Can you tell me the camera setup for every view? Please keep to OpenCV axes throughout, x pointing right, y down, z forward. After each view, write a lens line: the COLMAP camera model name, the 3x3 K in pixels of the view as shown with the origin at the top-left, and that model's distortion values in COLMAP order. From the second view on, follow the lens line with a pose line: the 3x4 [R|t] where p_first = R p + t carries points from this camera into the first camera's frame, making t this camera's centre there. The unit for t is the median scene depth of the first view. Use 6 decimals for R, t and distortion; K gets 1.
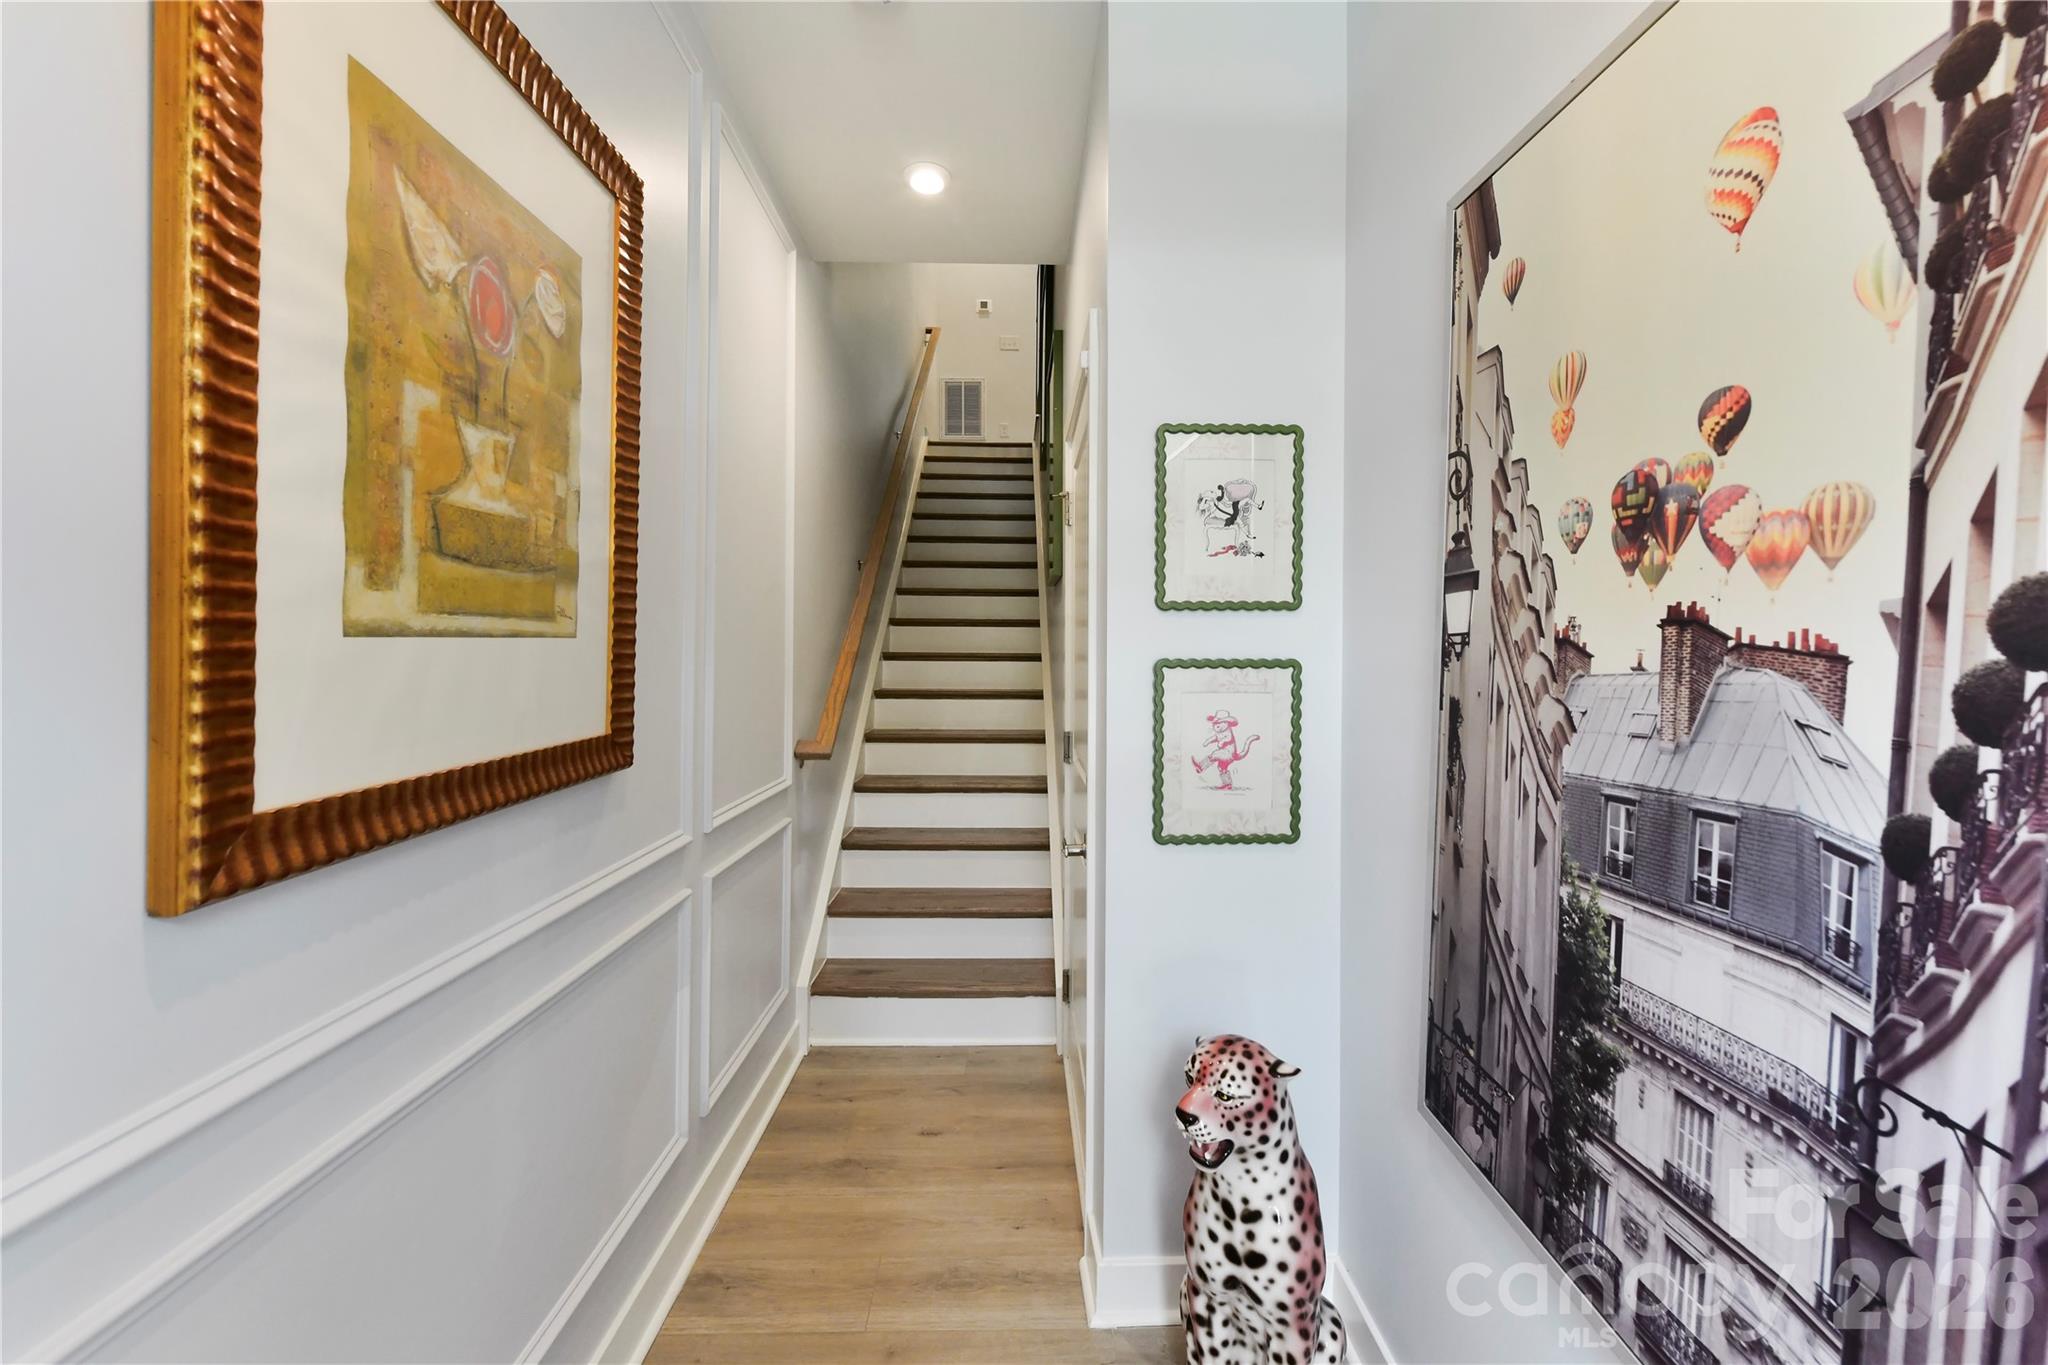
lens RADIAL K [[810.5, 0, 1028.3], [0, 810.5, 670.5], [0, 0, 1]] dist [0.001719, 0.000007]
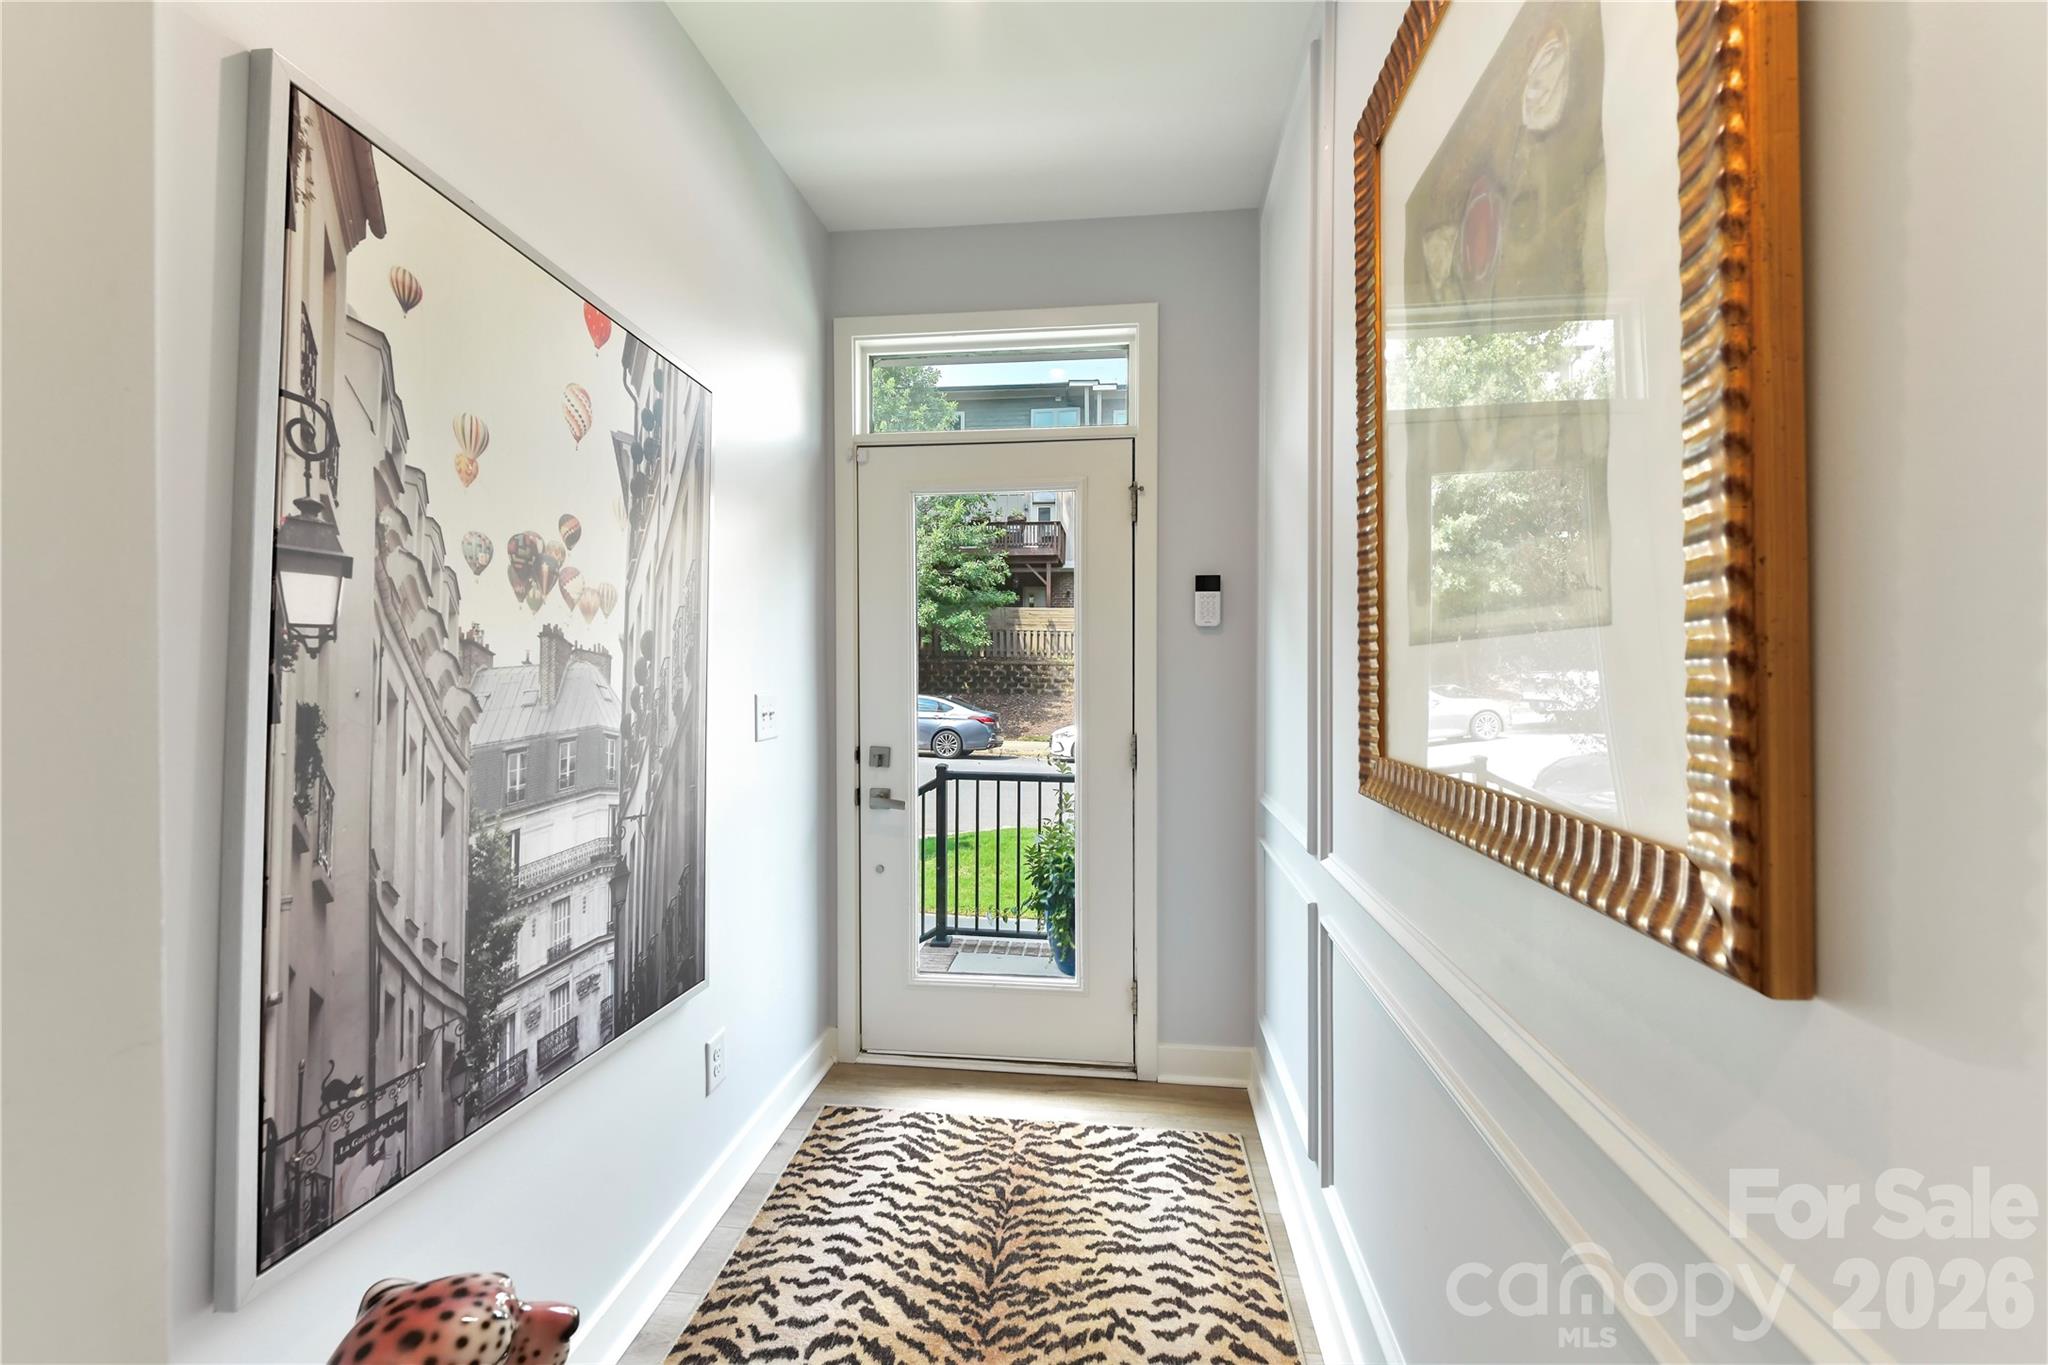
lens RADIAL K [[810.5, 0, 1028.3], [0, 810.5, 670.5], [0, 0, 1]] dist [0.001719, 0.000007]
pose [[-0.990800, -0.014156, 0.134590, -0.382166], [-0.010020, 0.999458, 0.031359, -0.041901], [-0.134961, 0.029722, -0.990405, 2.215246]]
